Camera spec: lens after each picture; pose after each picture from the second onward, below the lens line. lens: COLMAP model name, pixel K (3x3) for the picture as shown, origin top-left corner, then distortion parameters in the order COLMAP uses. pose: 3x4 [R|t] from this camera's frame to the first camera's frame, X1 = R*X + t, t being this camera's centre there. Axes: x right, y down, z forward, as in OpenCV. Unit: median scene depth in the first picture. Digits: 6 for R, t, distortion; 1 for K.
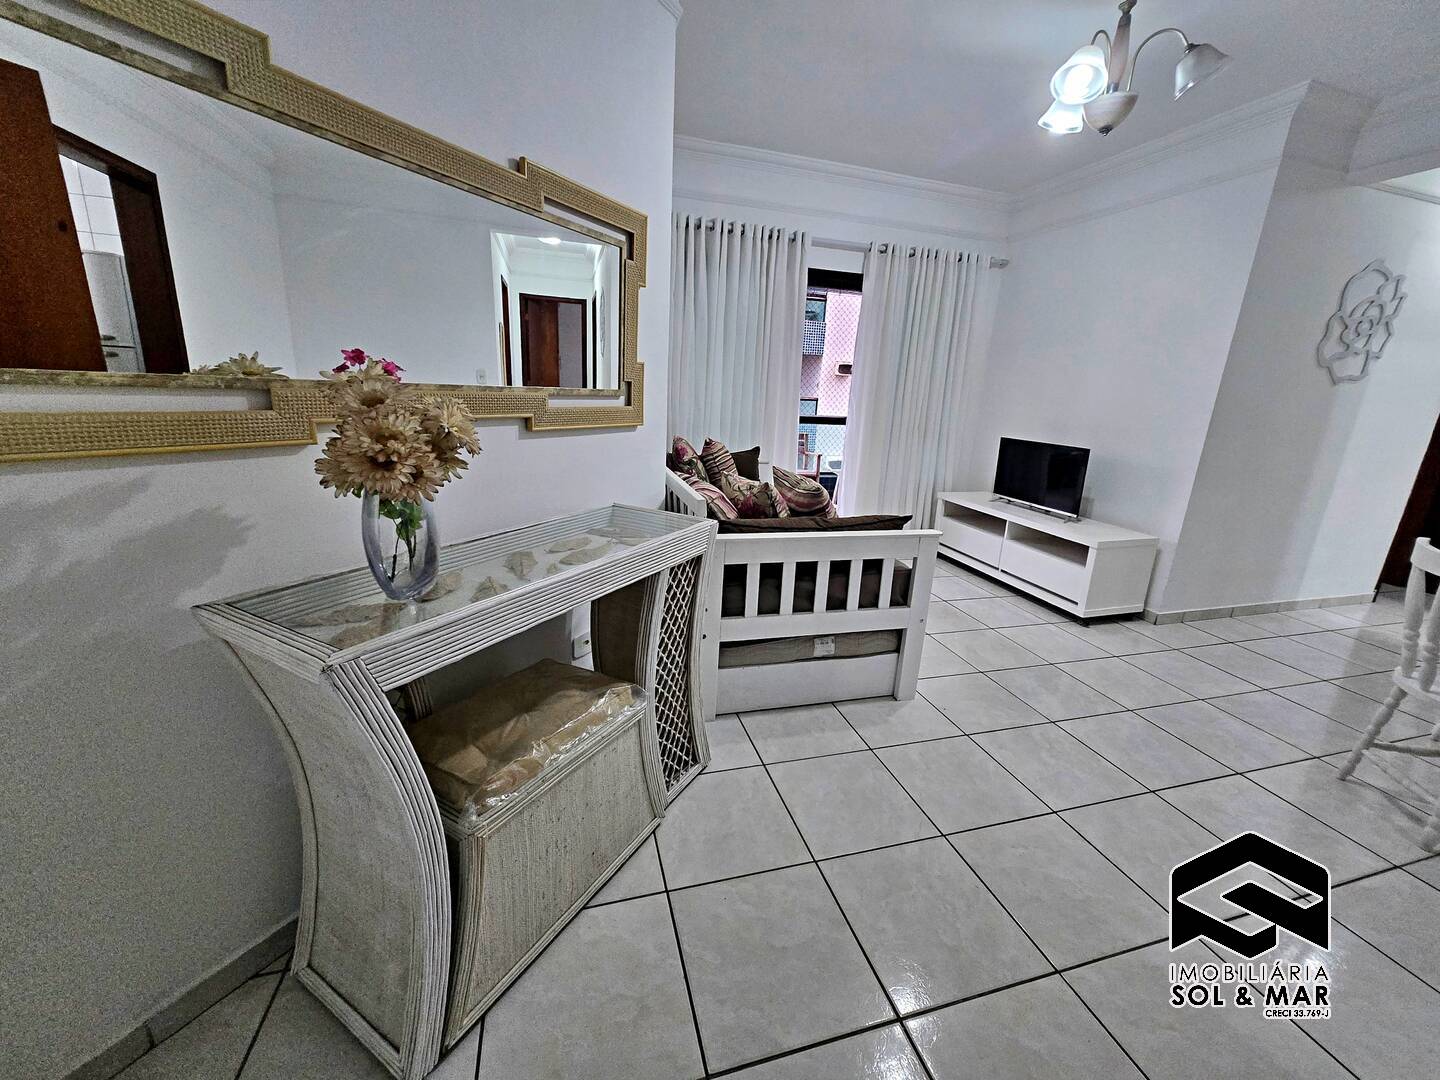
lens RADIAL K [[564.7, 0, 718.6], [0, 564.7, 538.1], [0, 0, 1]] dist [-0.003600, 0.000835]
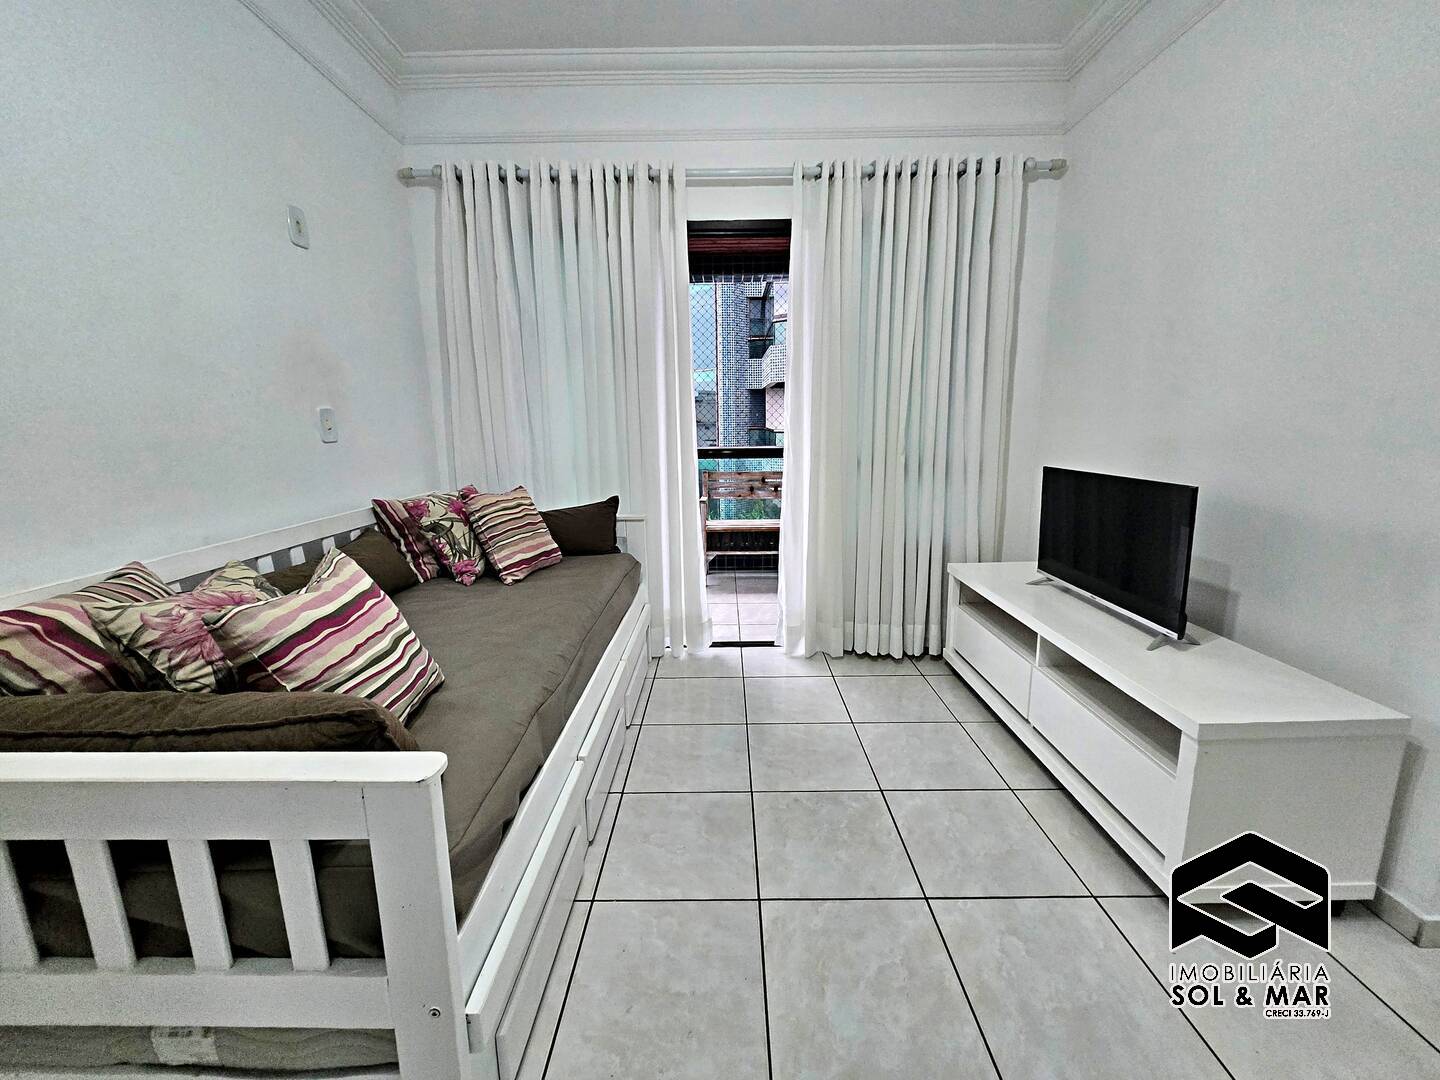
lens RADIAL K [[564.7, 0, 717.6], [0, 564.7, 536.0], [0, 0, 1]] dist [-0.003600, 0.000835]
pose [[0.959538, -0.006139, -0.281513, 0.365338], [-0.014737, 0.997297, -0.071980, -0.071405], [0.281194, 0.073216, 0.956854, 0.411780]]
